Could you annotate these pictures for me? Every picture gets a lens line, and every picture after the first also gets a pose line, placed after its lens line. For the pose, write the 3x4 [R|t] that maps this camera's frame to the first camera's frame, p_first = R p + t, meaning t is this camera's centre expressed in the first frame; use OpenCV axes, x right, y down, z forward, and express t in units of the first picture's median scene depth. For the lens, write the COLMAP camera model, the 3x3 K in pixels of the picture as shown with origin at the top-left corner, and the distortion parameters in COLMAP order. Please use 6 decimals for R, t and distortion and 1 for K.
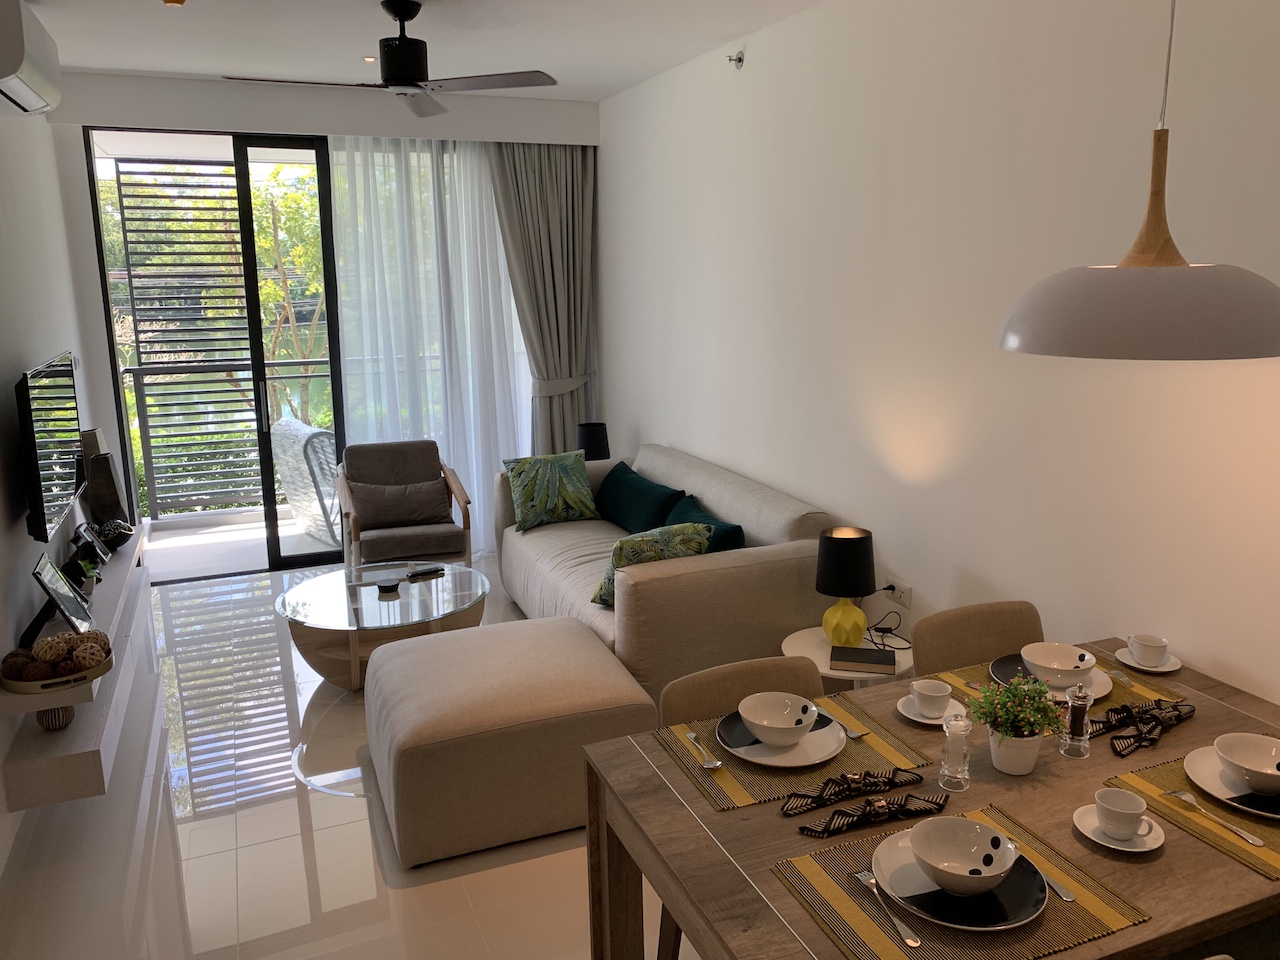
lens RADIAL K [[972.0, 0, 641.4], [0, 972.0, 473.7], [0, 0, 1]] dist [0.056502, -0.085408]
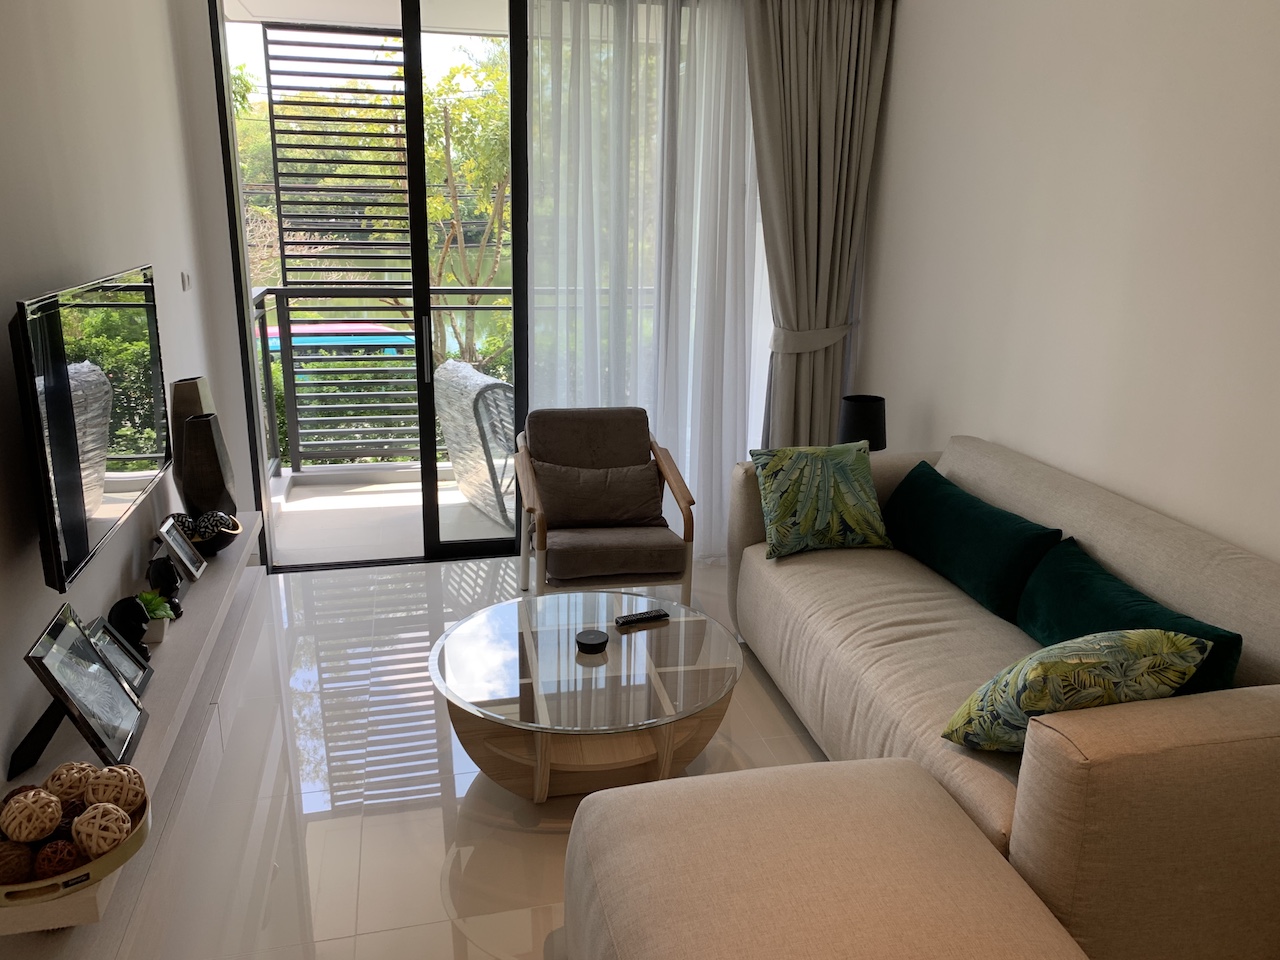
lens RADIAL K [[994.4, 0, 640.0], [0, 994.4, 480.0], [0, 0, 1]] dist [0.132790, -0.171092]
pose [[0.985844, 0.072019, -0.151409, -0.173395], [-0.061497, 0.995429, 0.073070, -0.062723], [0.155980, -0.062724, 0.985767, 0.448003]]
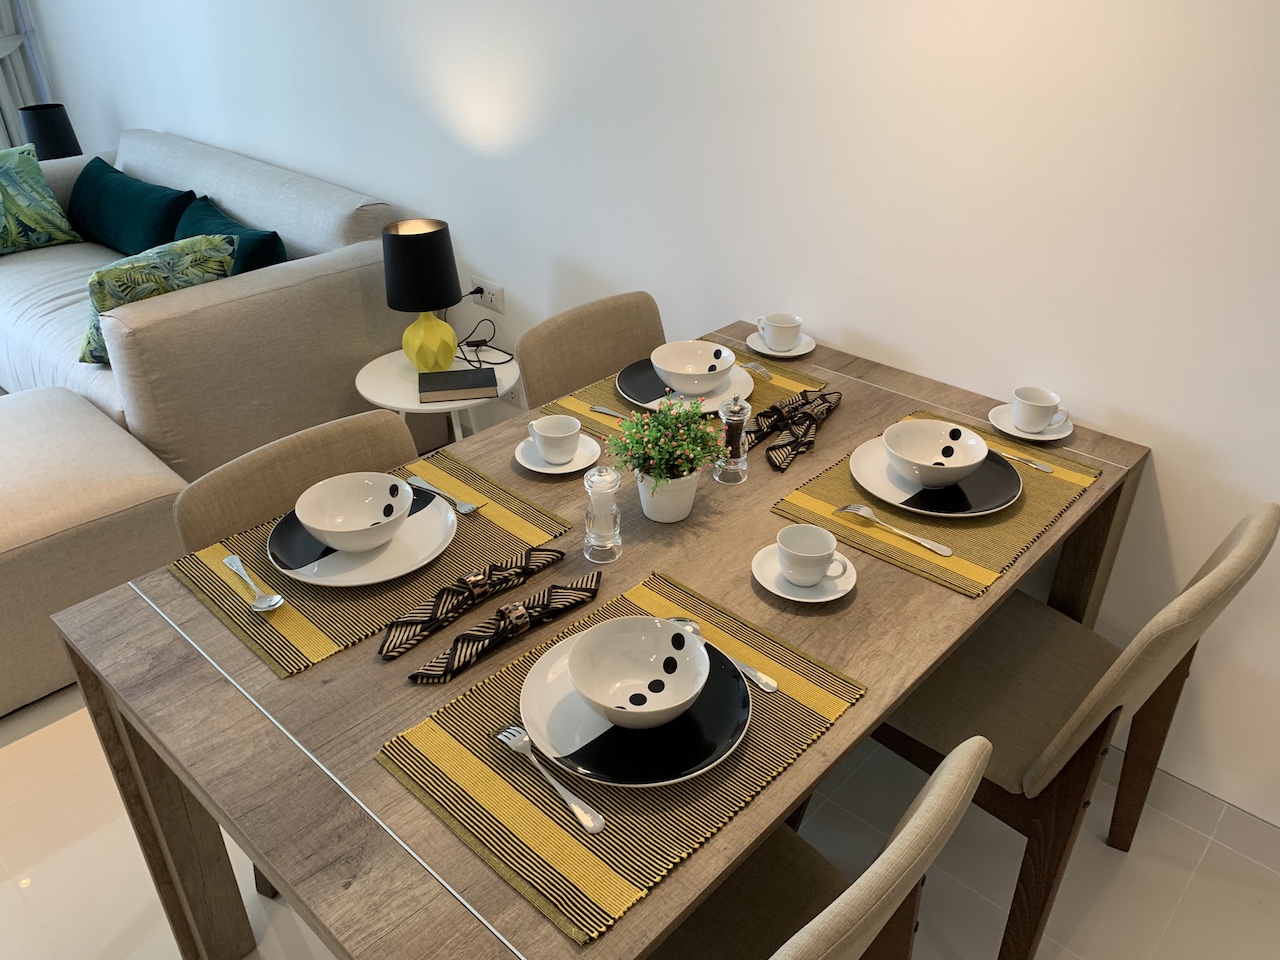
lens RADIAL K [[979.1, 0, 636.1], [0, 979.1, 489.2], [0, 0, 1]] dist [0.061424, -0.095287]
pose [[0.907996, -0.200437, 0.367924, 0.040803], [0.073970, 0.941040, 0.330110, 0.011344], [-0.412397, -0.272523, 0.869287, 0.193696]]
